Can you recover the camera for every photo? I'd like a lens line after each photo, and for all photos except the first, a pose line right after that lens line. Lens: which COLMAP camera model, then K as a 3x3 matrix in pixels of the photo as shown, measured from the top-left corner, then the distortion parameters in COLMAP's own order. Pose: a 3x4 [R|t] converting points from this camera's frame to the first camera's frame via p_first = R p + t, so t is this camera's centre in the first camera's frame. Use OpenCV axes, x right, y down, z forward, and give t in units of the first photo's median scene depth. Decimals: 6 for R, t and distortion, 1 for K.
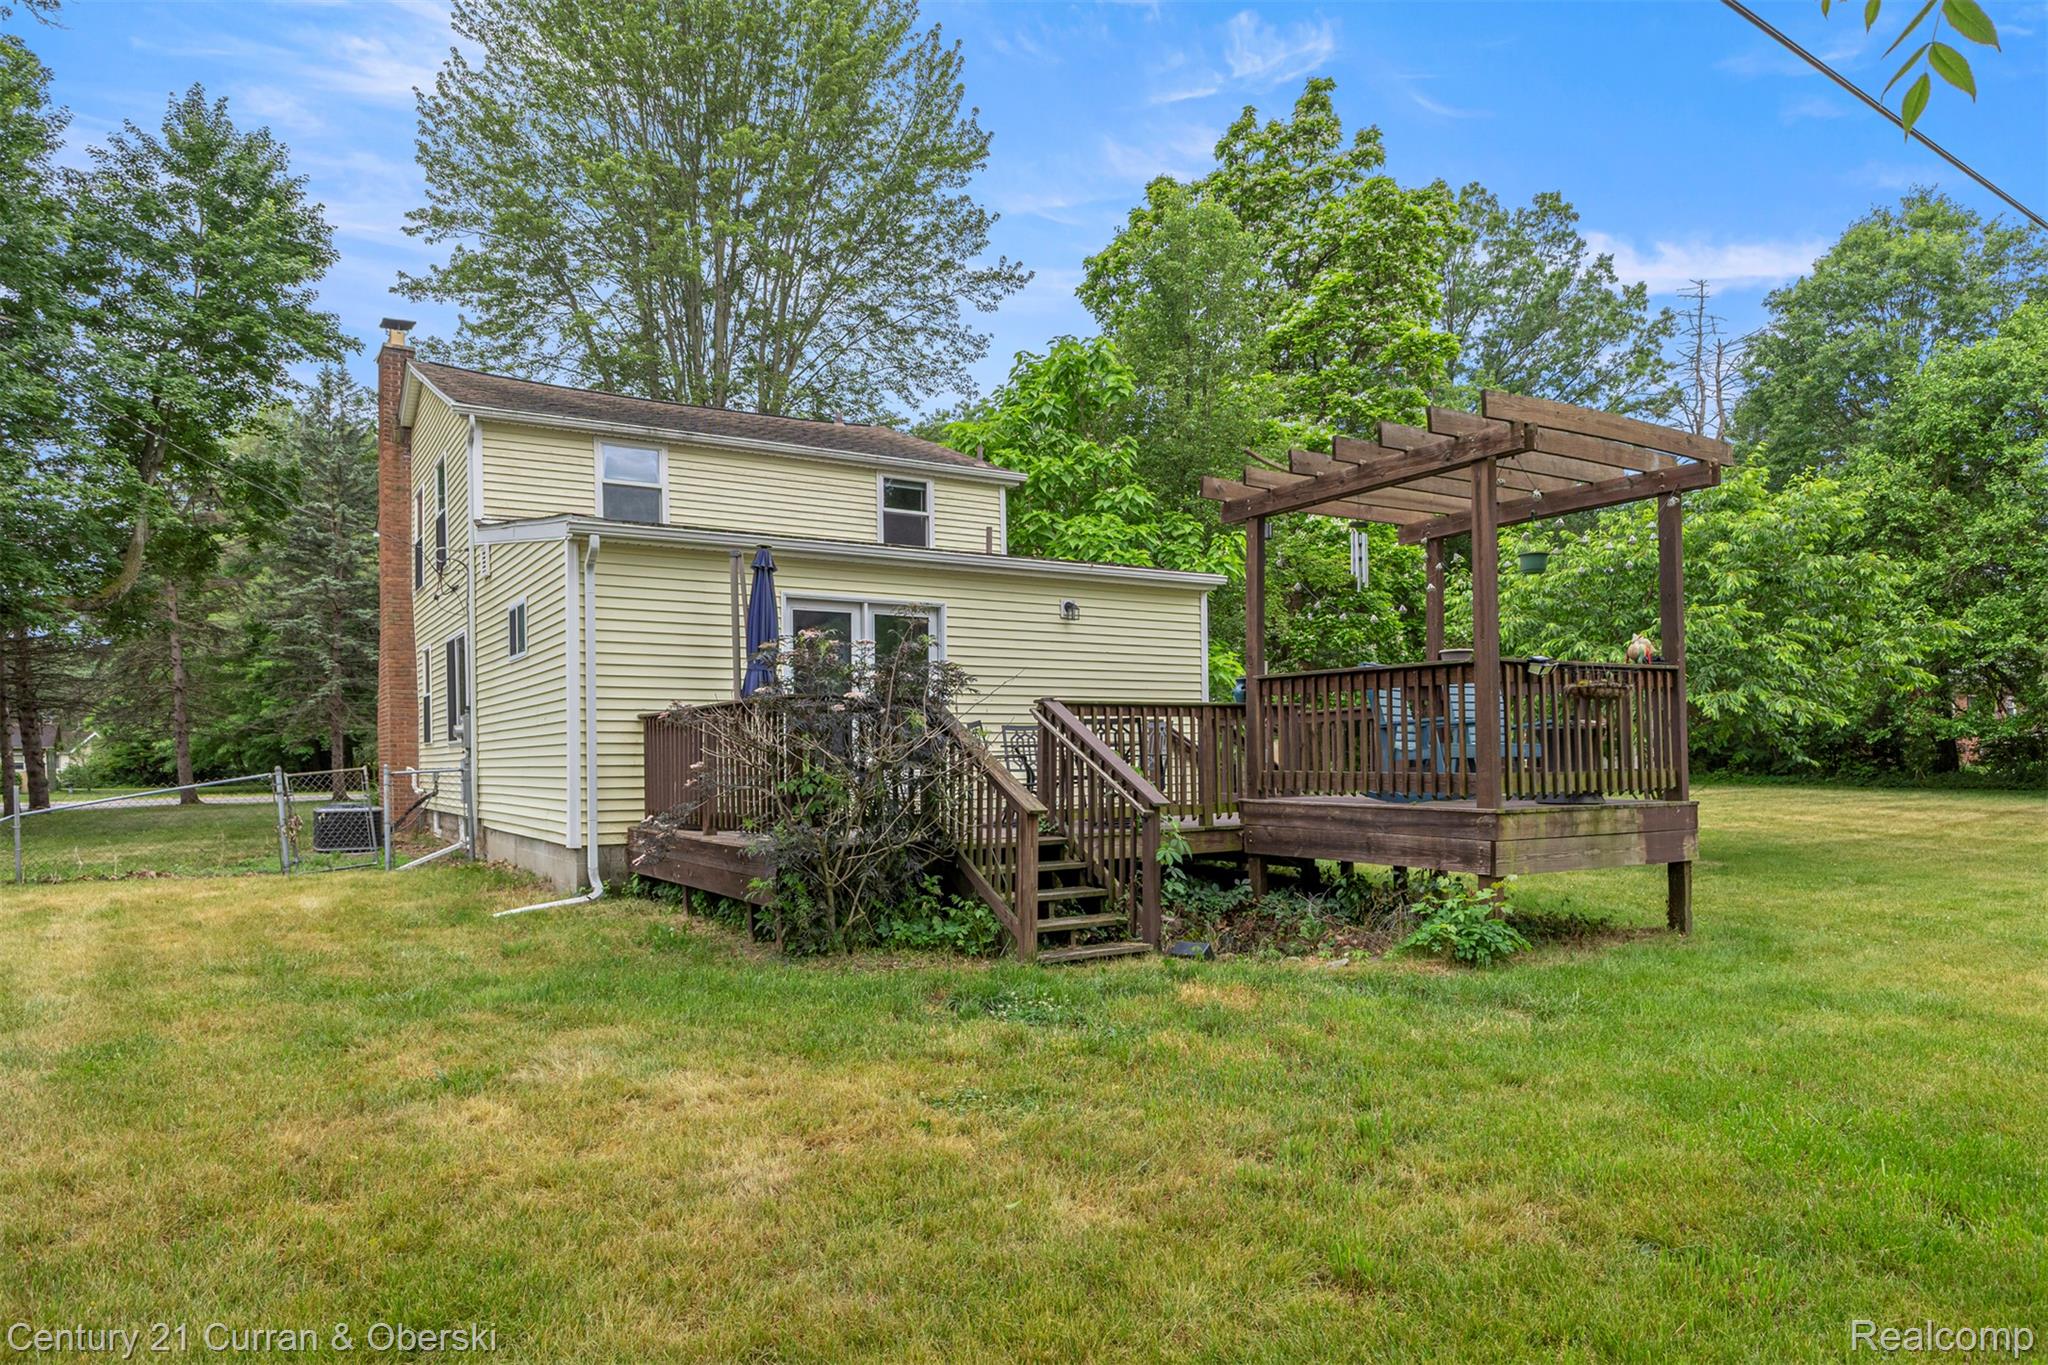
lens RADIAL K [[1318.7, 0, 1020.5], [0, 1318.7, 740.8], [0, 0, 1]] dist [0.001744, 0.000165]
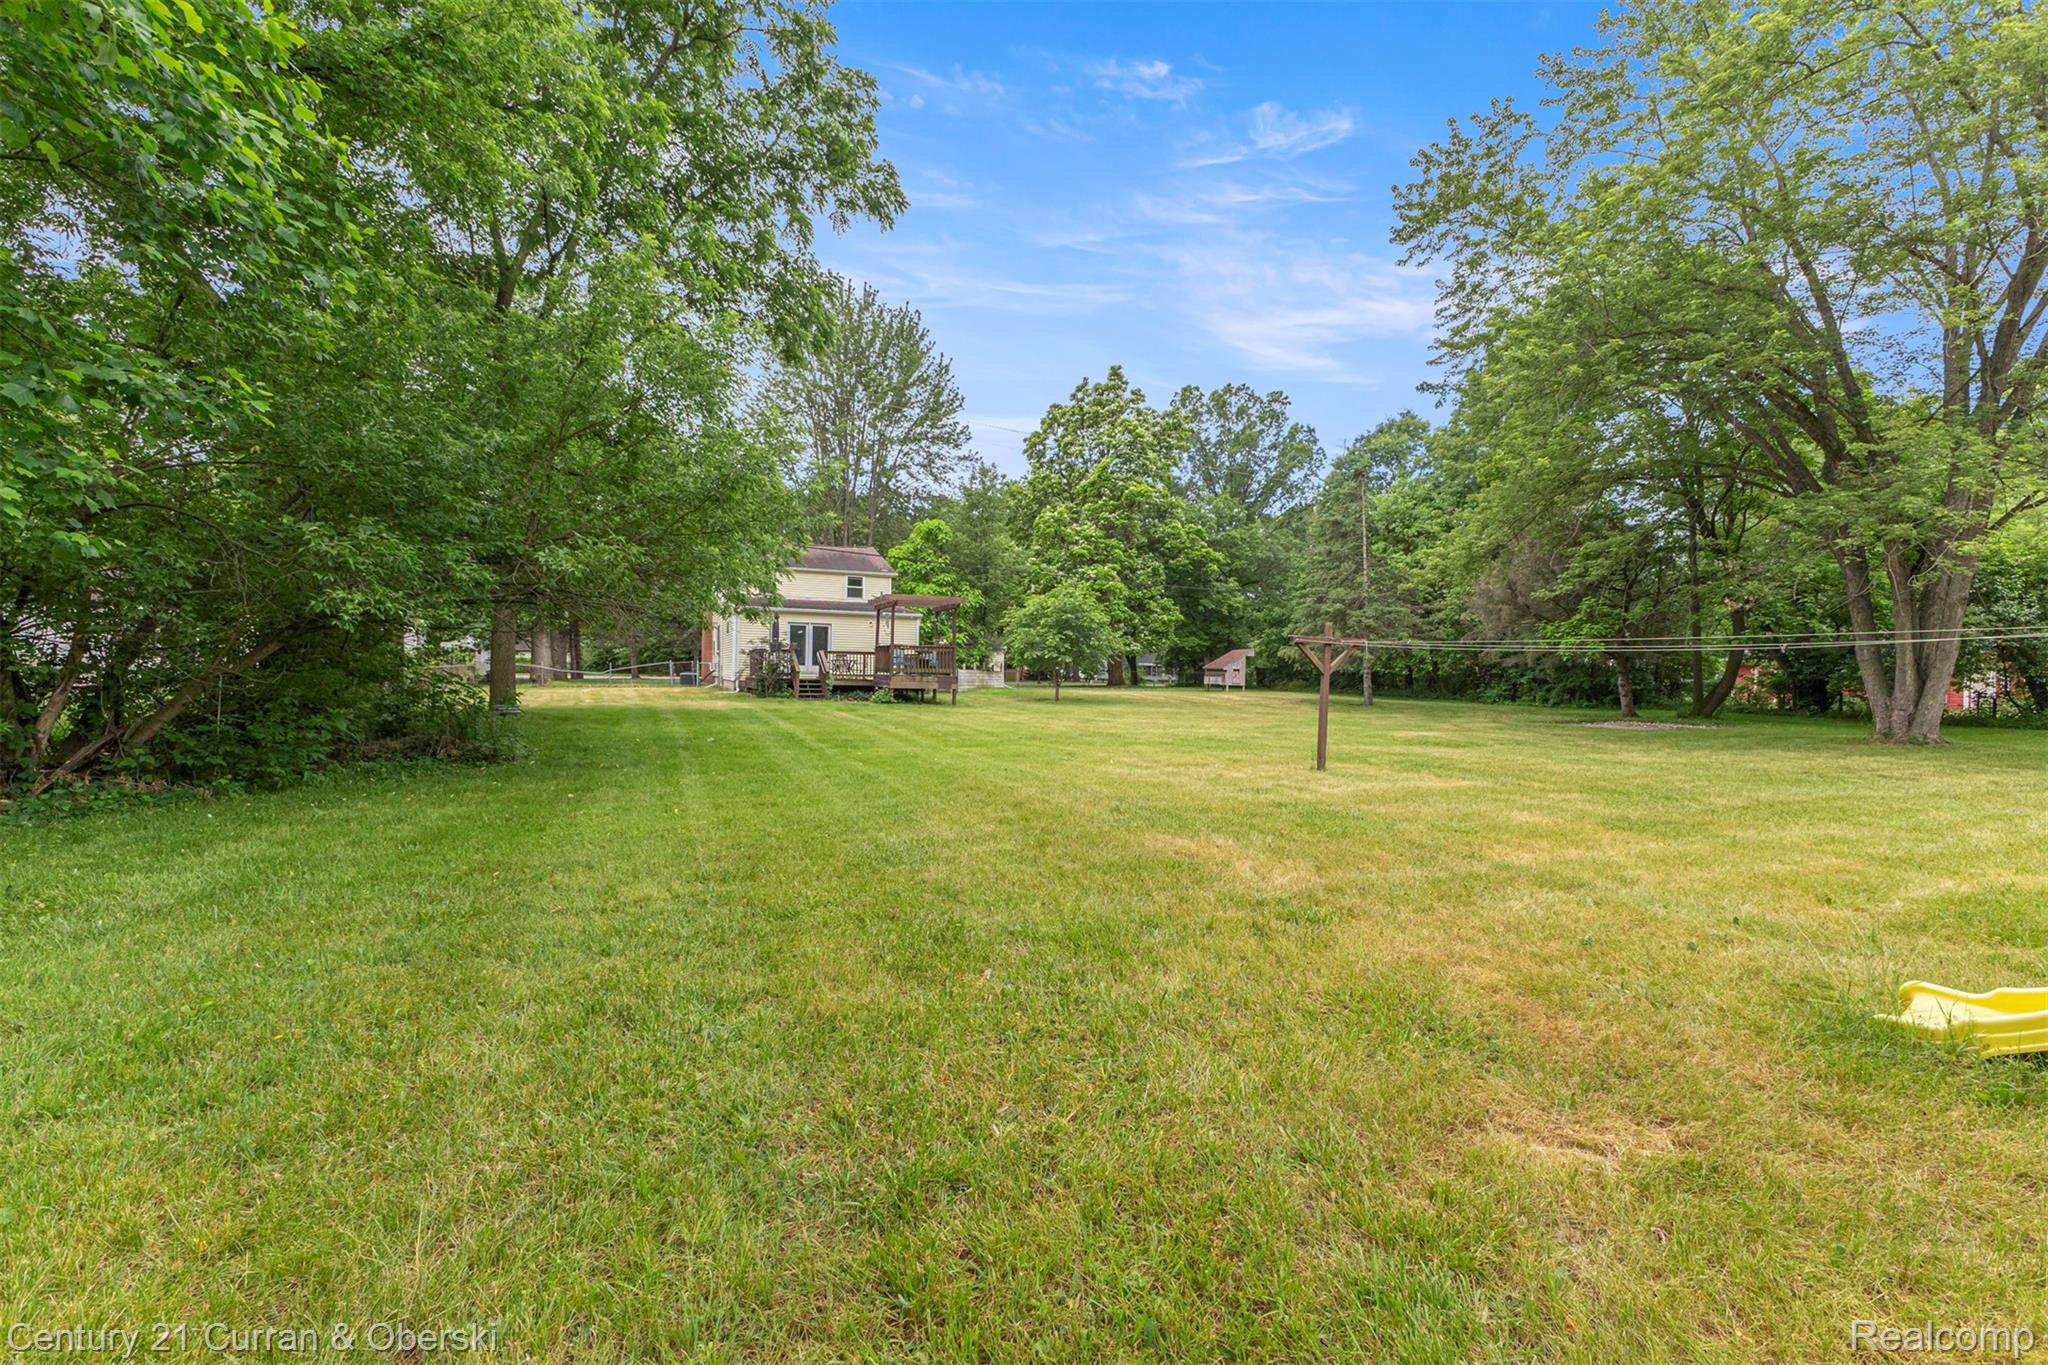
lens RADIAL K [[972.4, 0, 1024.0], [0, 972.4, 682.5], [0, 0, 1]] dist [0.014638, -0.000059]
pose [[0.985548, 0.034312, -0.165886, 0.362077], [-0.030817, 0.999247, 0.023592, -0.005382], [0.166570, -0.018139, 0.985863, -0.637166]]
